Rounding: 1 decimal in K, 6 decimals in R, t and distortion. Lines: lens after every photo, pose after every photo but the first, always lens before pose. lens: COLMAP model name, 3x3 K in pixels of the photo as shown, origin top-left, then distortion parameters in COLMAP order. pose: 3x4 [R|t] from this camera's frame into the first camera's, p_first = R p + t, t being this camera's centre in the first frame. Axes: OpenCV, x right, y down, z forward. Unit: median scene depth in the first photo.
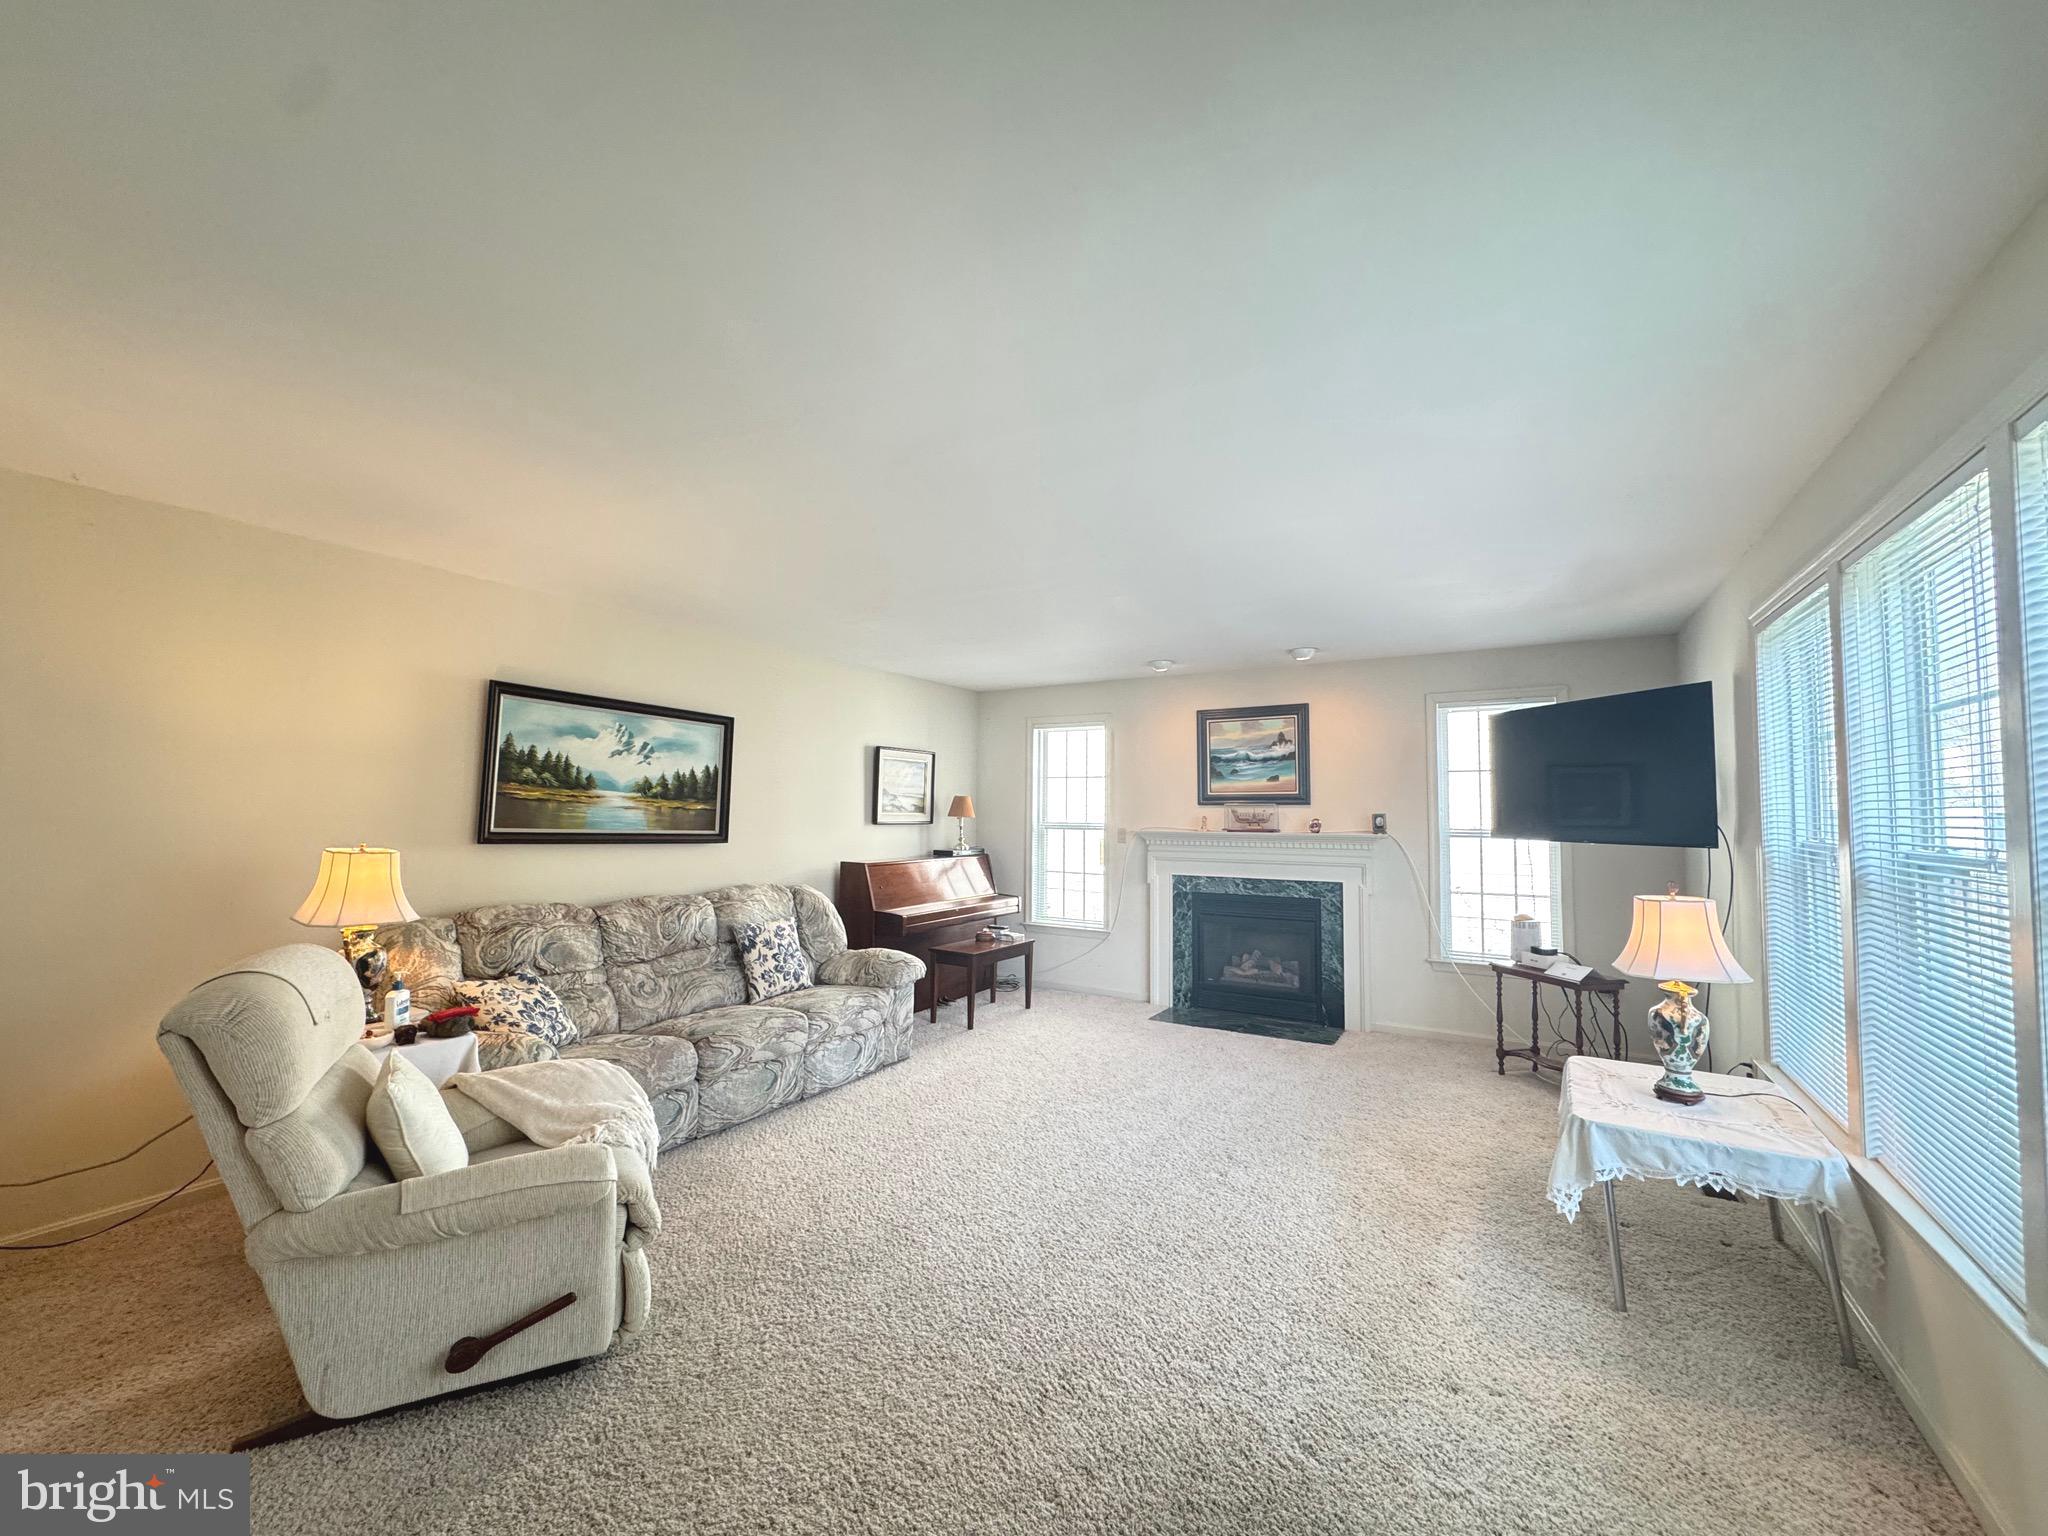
lens RADIAL K [[824.2, 0, 1027.1], [0, 824.2, 771.6], [0, 0, 1]] dist [-0.004065, 0.000974]
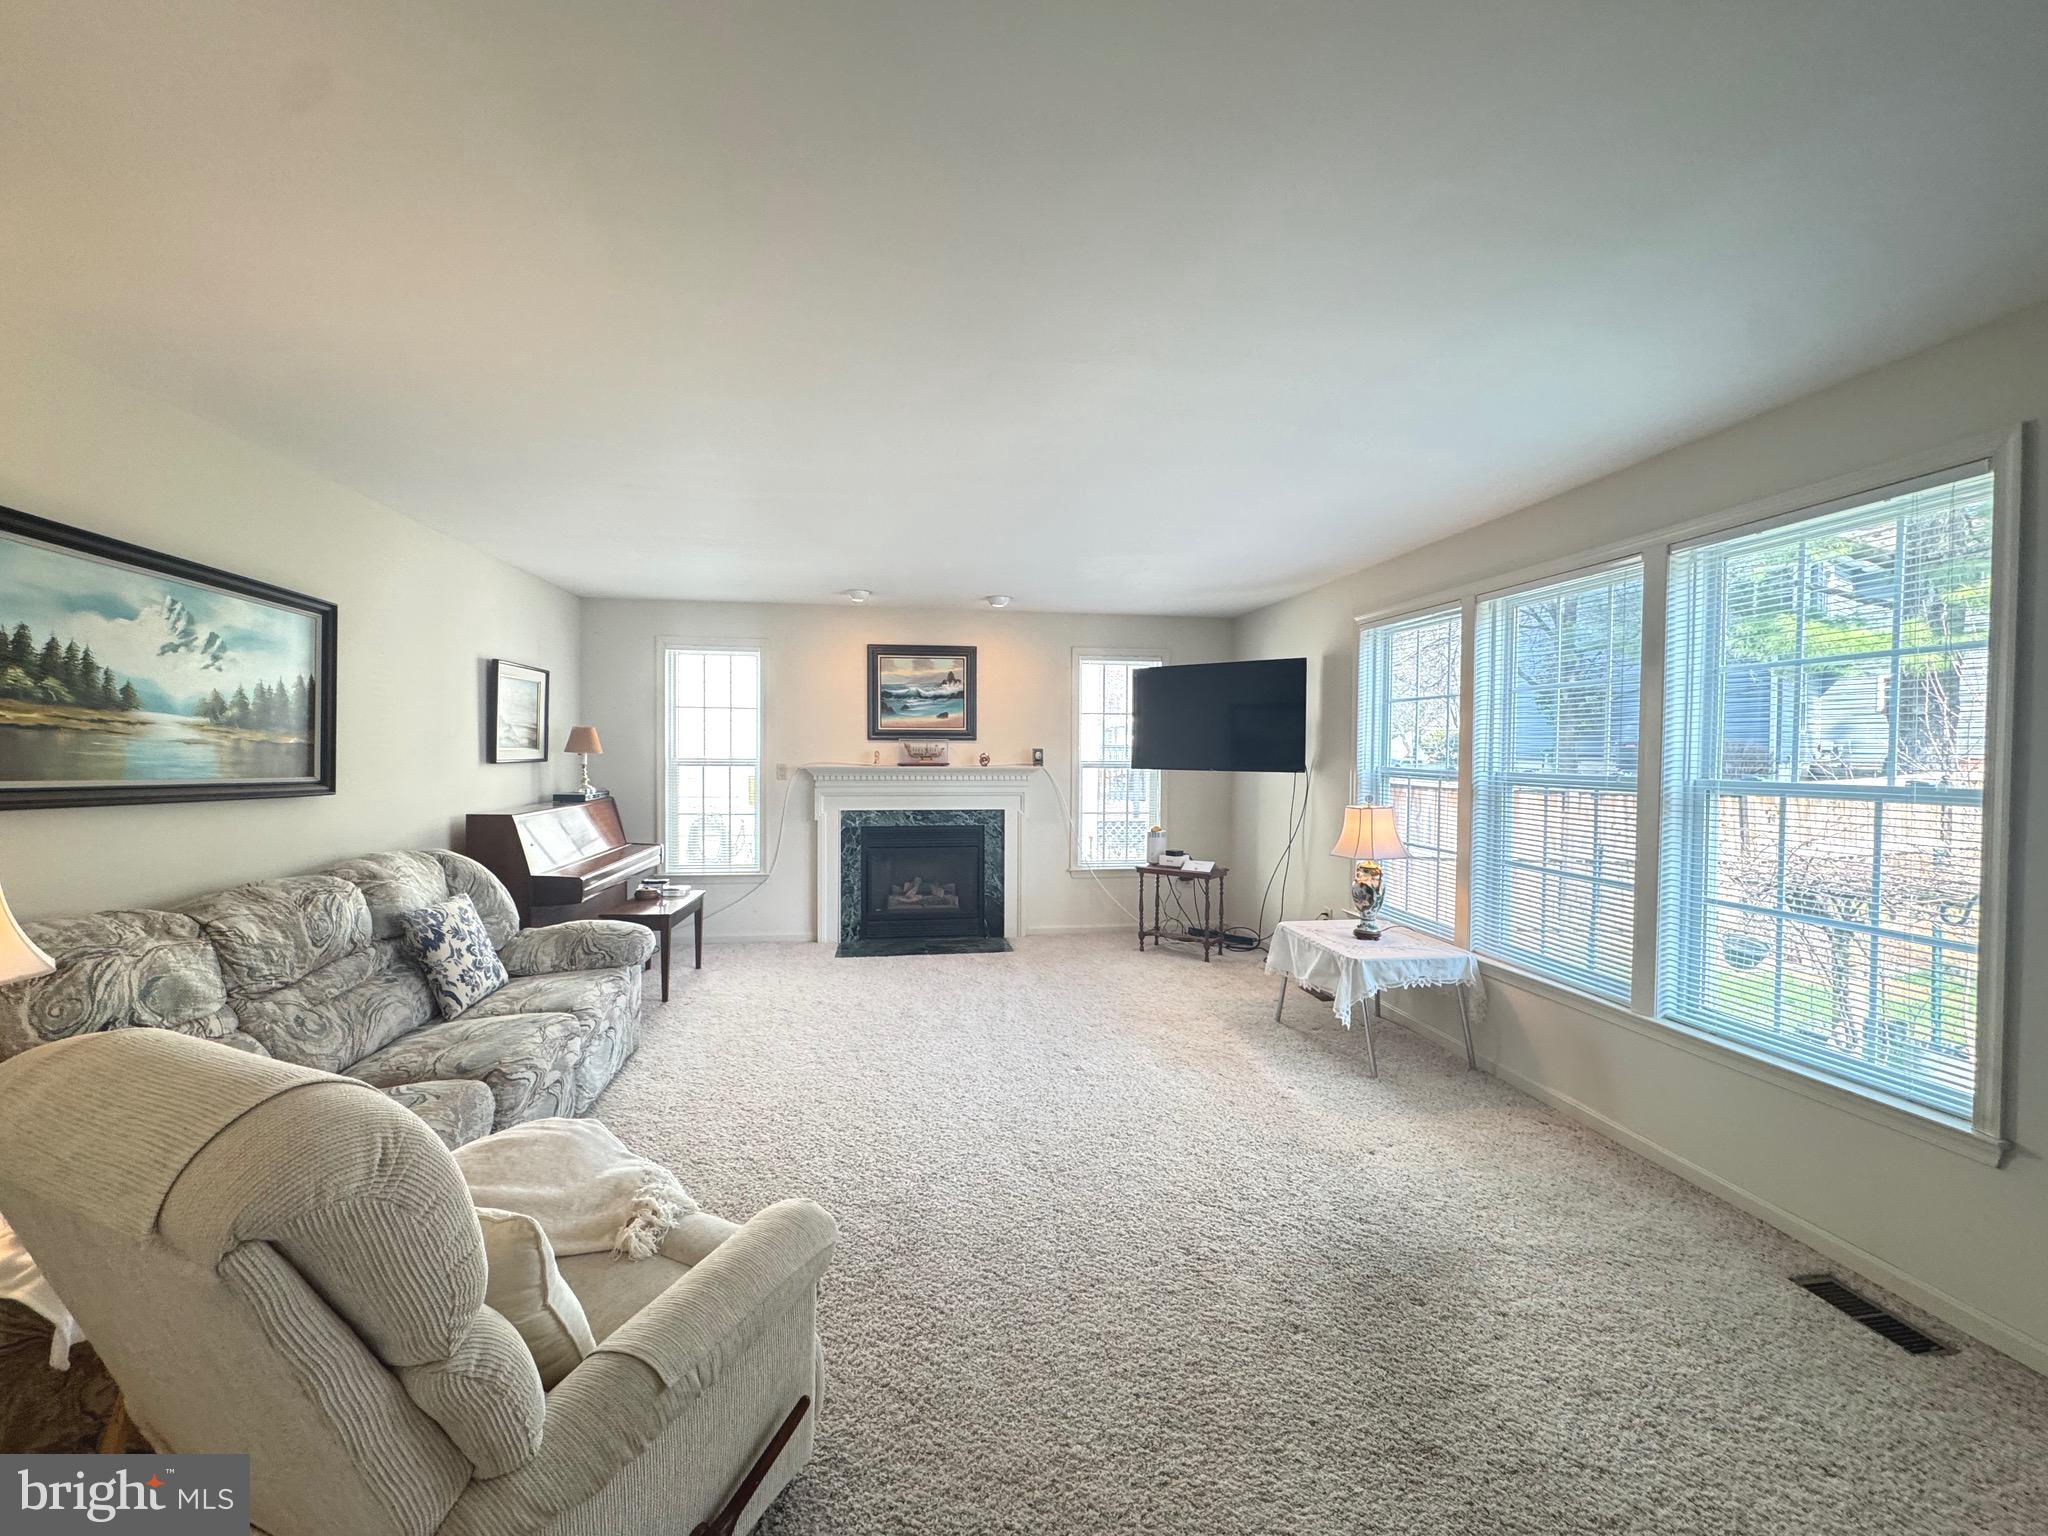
lens RADIAL K [[824.2, 0, 1021.2], [0, 824.2, 767.8], [0, 0, 1]] dist [-0.004065, 0.000974]
pose [[0.769428, -0.016555, 0.638519, -0.411533], [-0.033139, 0.997283, 0.065791, 0.003693], [-0.637873, -0.071781, 0.766789, 0.161657]]
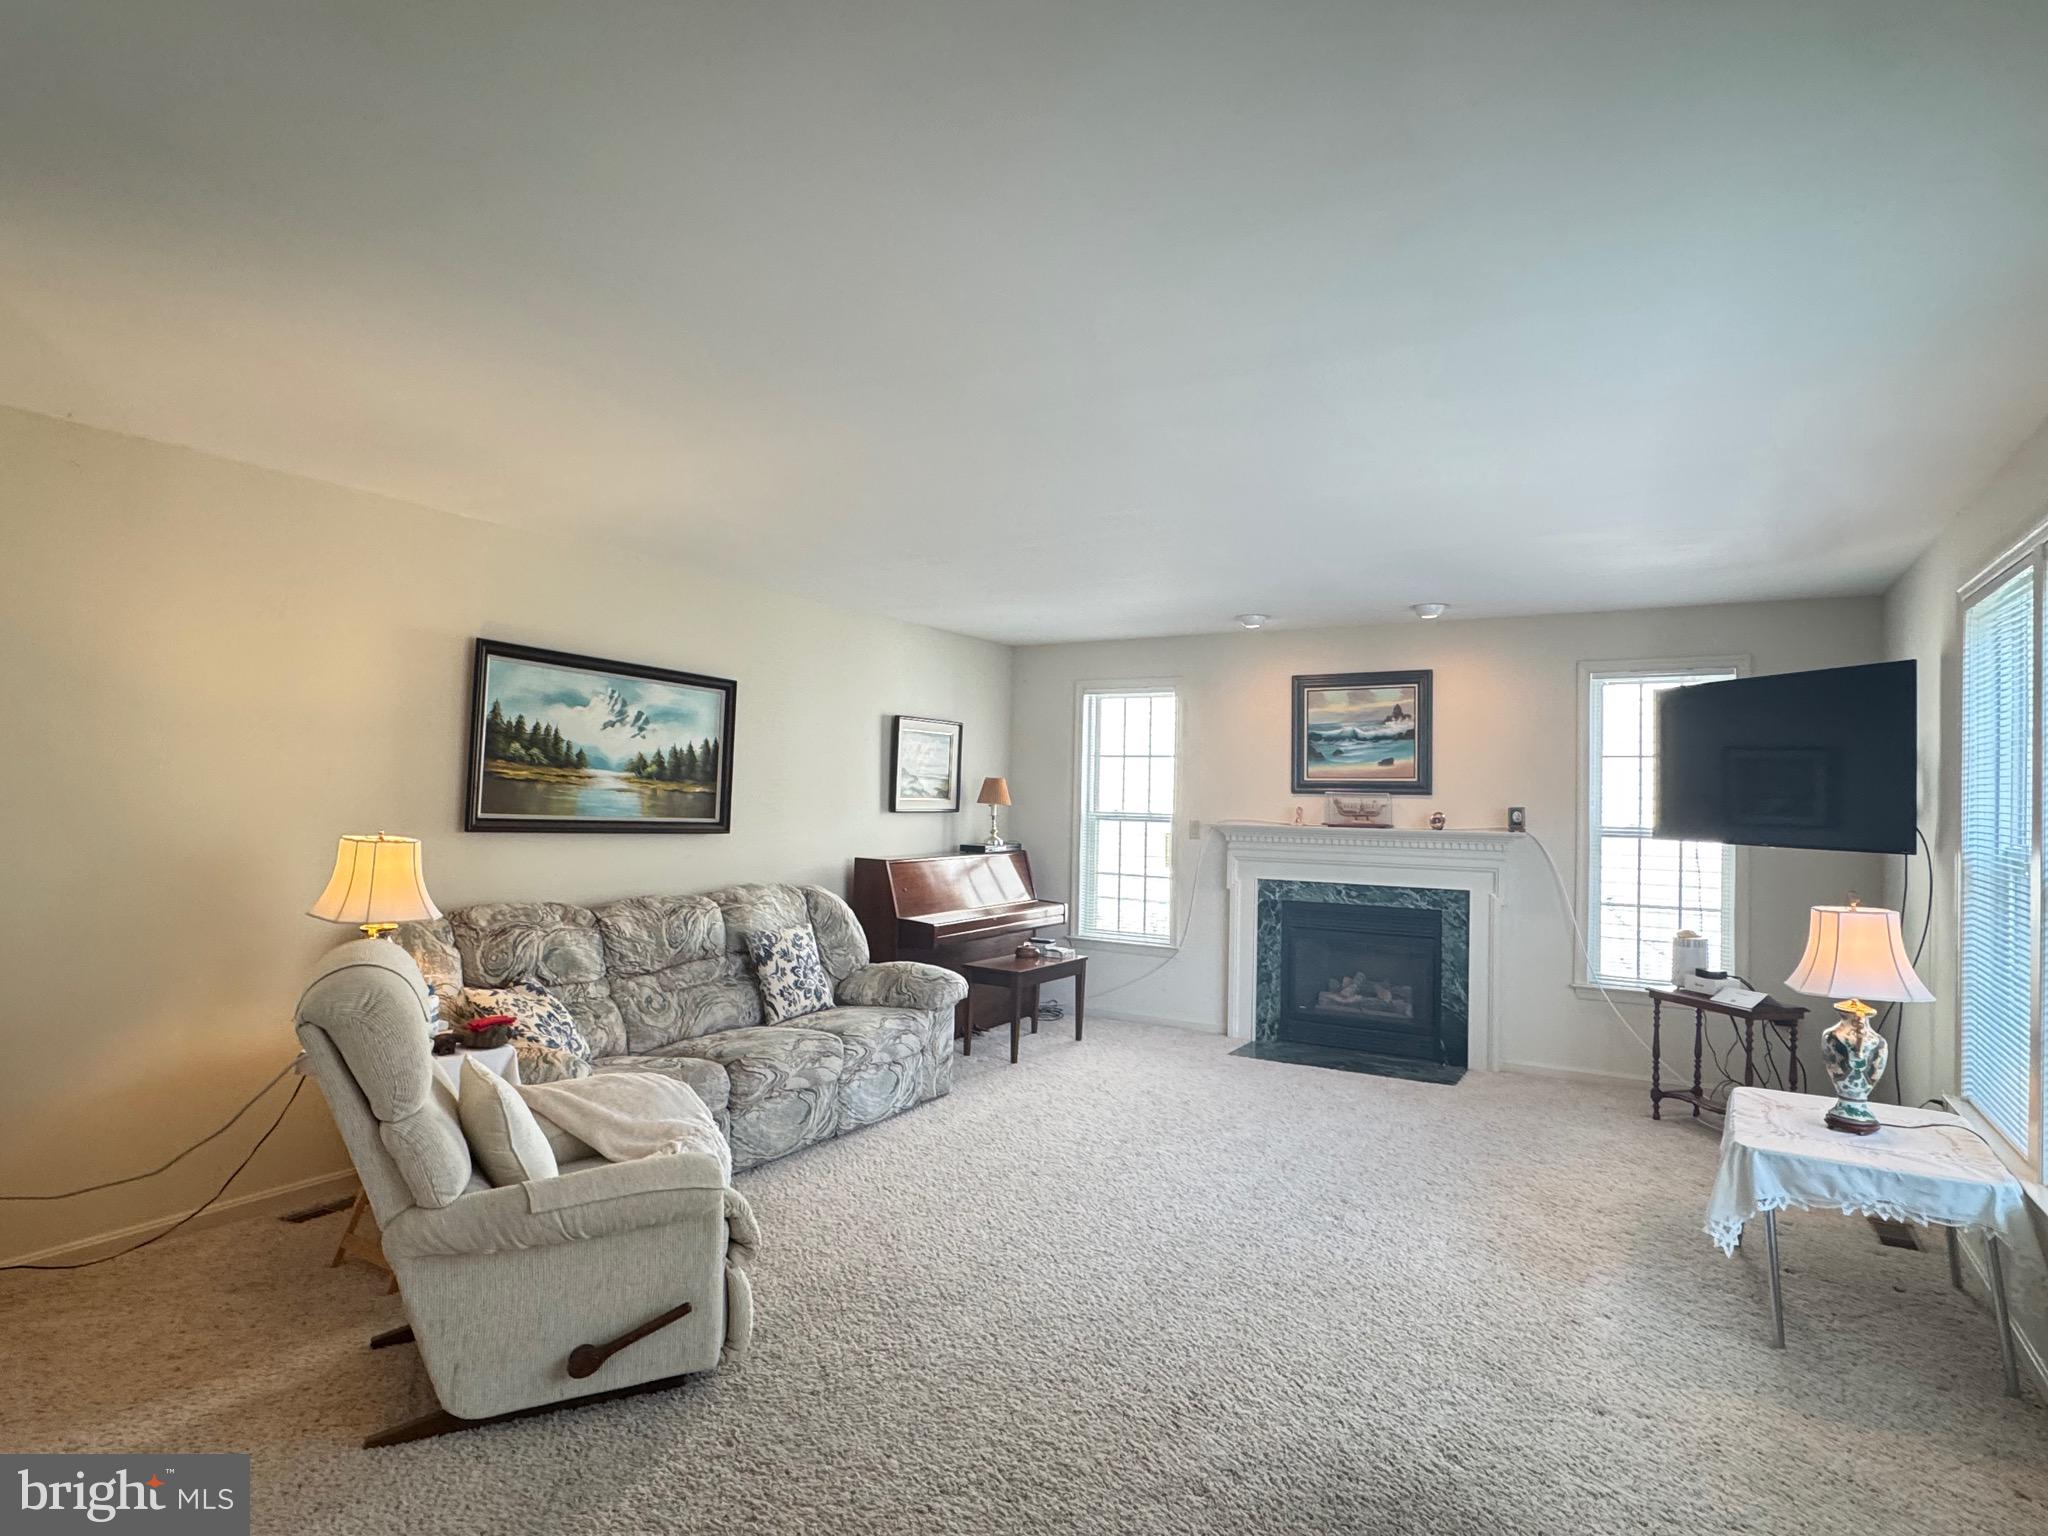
lens RADIAL K [[1119.0, 0, 1029.0], [0, 1119.0, 773.2], [0, 0, 1]] dist [-0.005444, 0.002156]
pose [[0.999907, 0.012516, 0.005339, -0.080168], [-0.012676, 0.999438, 0.031037, -0.013884], [-0.004948, -0.031101, 0.999504, -0.135202]]
